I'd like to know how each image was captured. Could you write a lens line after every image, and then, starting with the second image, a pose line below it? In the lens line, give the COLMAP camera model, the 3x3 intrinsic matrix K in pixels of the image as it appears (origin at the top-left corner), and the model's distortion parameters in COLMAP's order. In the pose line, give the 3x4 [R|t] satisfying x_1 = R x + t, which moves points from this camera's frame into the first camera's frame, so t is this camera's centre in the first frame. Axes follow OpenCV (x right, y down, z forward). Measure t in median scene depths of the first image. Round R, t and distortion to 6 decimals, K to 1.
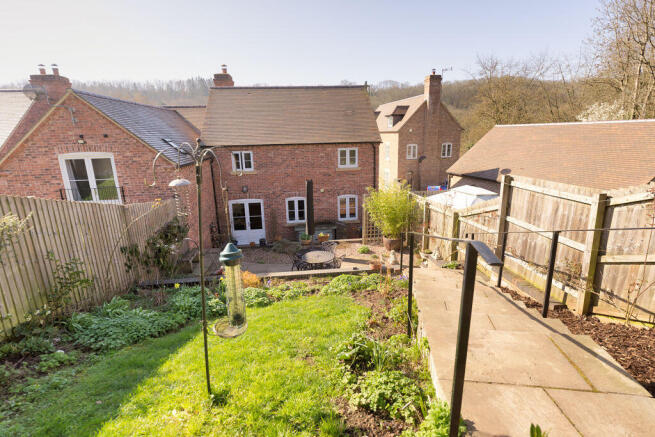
lens RADIAL K [[317.9, 0, 329.2], [0, 317.9, 217.7], [0, 0, 1]] dist [0.000833, -0.003062]
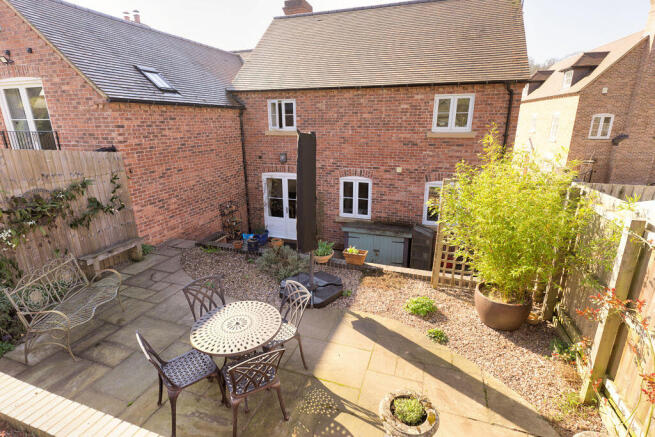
lens RADIAL K [[317.9, 0, 327.8], [0, 317.9, 217.9], [0, 0, 1]] dist [0.000833, -0.003062]
pose [[0.900897, 0.145317, -0.408983, 0.113651], [-0.125856, 0.989265, 0.074268, -0.025124], [0.415385, -0.015435, 0.909515, 0.410658]]
